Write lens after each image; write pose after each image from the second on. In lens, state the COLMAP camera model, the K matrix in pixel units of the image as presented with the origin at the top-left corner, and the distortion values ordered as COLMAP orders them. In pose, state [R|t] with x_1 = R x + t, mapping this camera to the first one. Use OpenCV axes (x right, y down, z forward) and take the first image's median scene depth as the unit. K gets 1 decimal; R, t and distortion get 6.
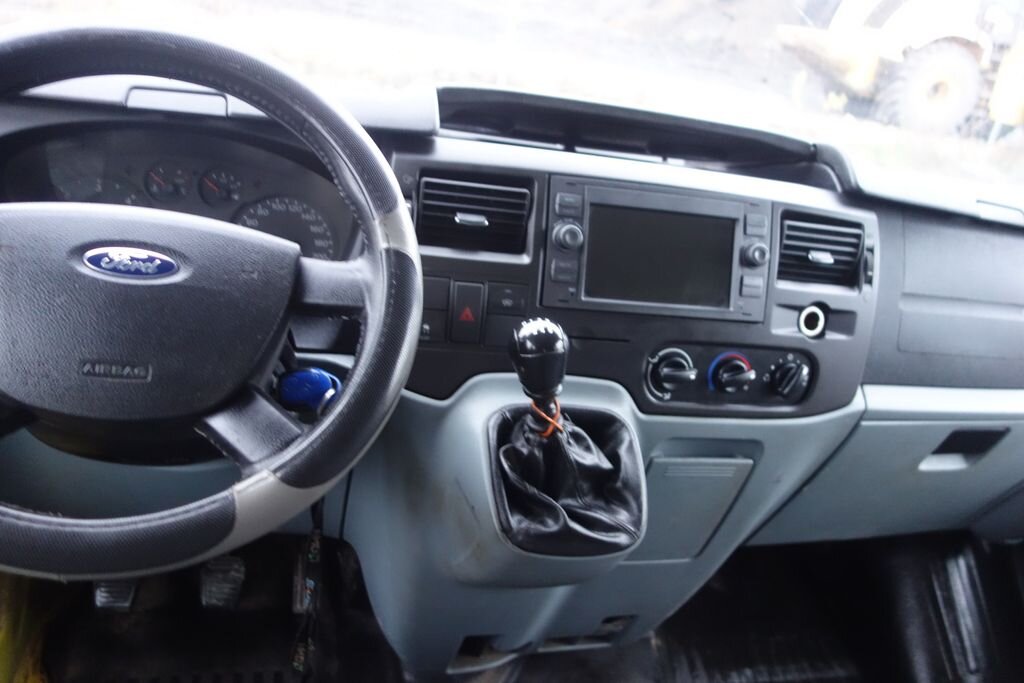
lens RADIAL K [[810.6, 0, 516.4], [0, 810.6, 331.2], [0, 0, 1]] dist [0.017563, -0.008663]
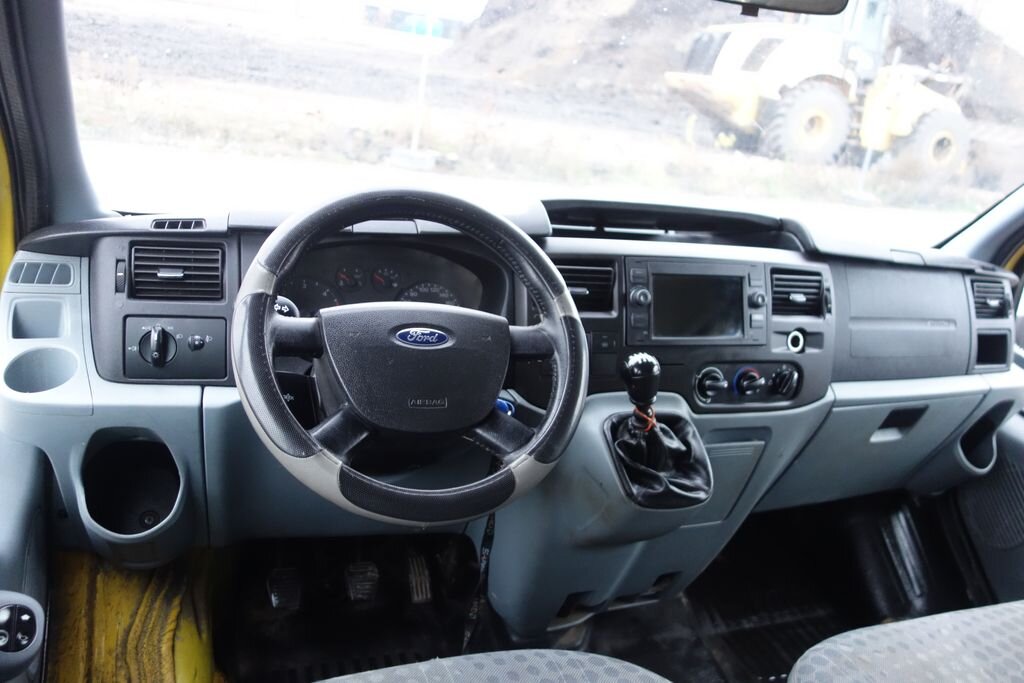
lens RADIAL K [[810.6, 0, 516.4], [0, 810.6, 331.2], [0, 0, 1]] dist [0.017563, -0.008663]
pose [[0.991253, -0.076367, 0.107635, -0.288425], [0.082097, 0.995377, -0.049849, 0.000782], [-0.103330, 0.058250, 0.992940, -0.396112]]
